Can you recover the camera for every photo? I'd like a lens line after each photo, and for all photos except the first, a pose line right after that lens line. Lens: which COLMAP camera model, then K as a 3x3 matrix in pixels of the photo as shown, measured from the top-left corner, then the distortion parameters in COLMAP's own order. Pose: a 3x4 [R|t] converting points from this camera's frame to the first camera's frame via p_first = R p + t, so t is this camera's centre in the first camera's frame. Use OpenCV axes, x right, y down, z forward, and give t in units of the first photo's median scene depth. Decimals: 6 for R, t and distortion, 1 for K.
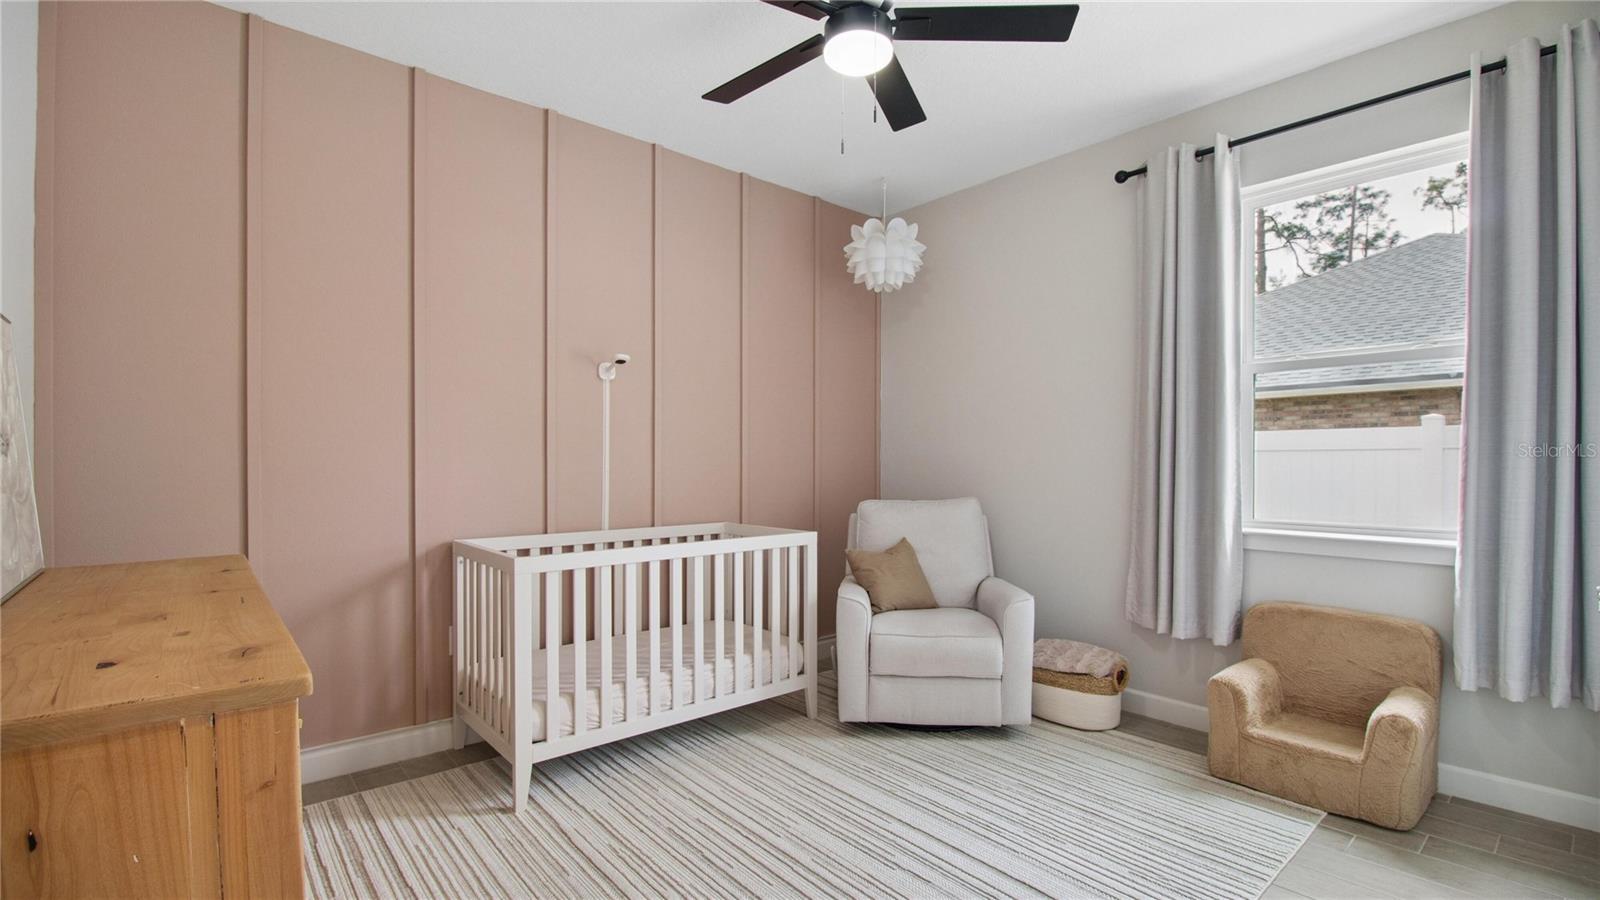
lens RADIAL K [[712.0, 0, 796.9], [0, 712.0, 473.5], [0, 0, 1]] dist [-0.000448, -0.000383]
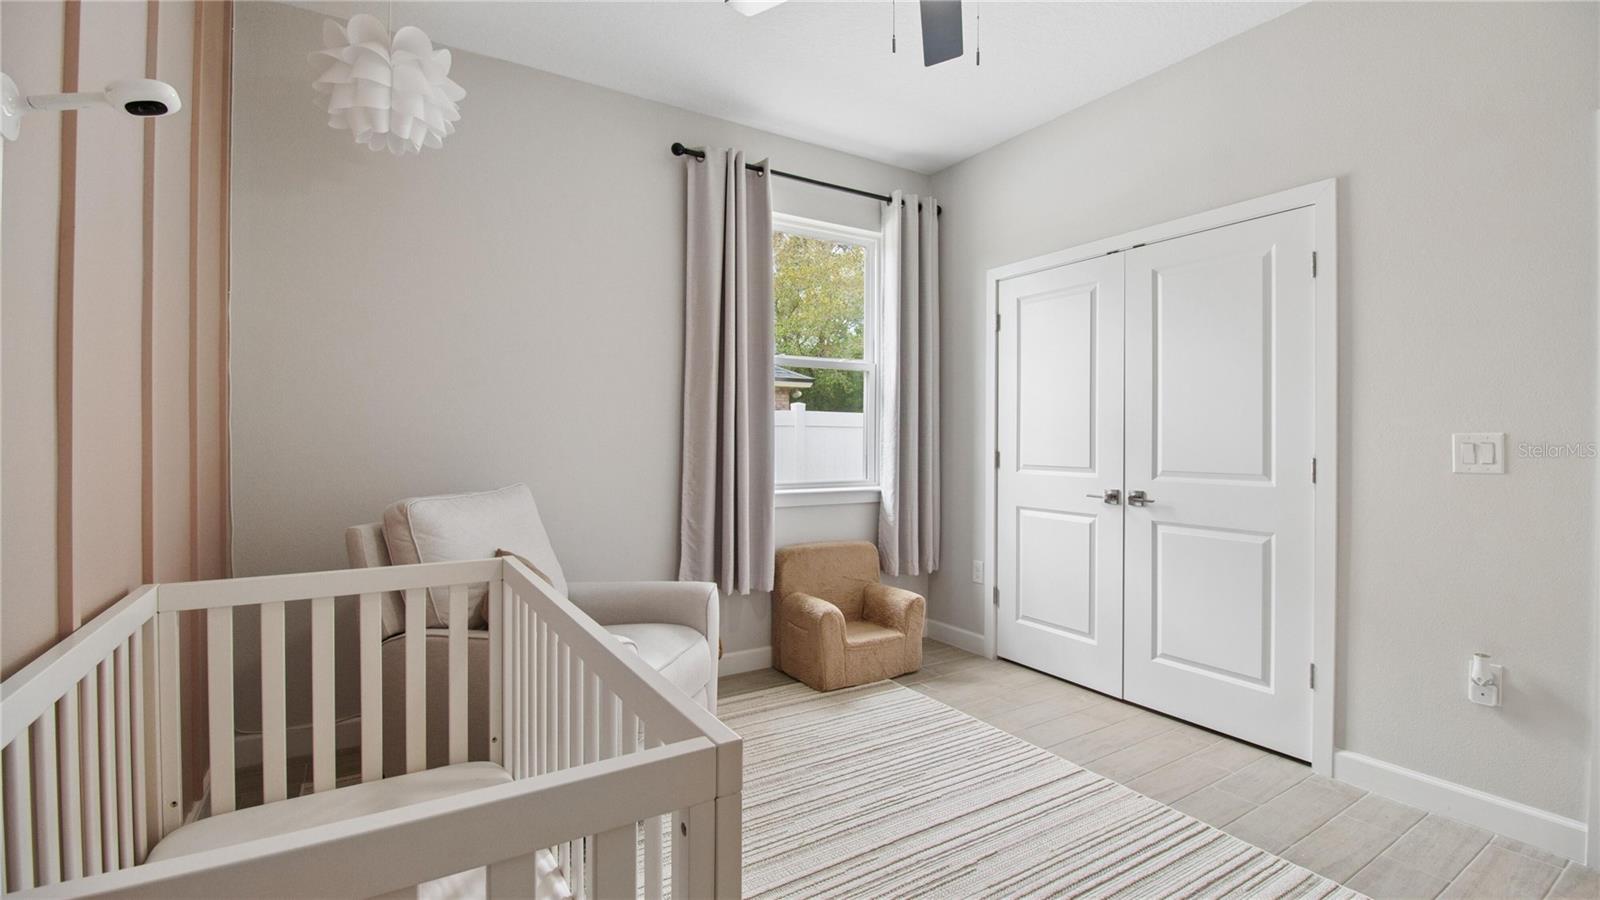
lens RADIAL K [[724.7, 0, 820.8], [0, 724.7, 436.9], [0, 0, 1]] dist [0.000169, -0.013253]
pose [[0.115196, 0.011778, 0.993273, -0.703260], [0.009490, 0.999871, -0.012957, 0.003374], [-0.993297, 0.010919, 0.115069, 0.924649]]
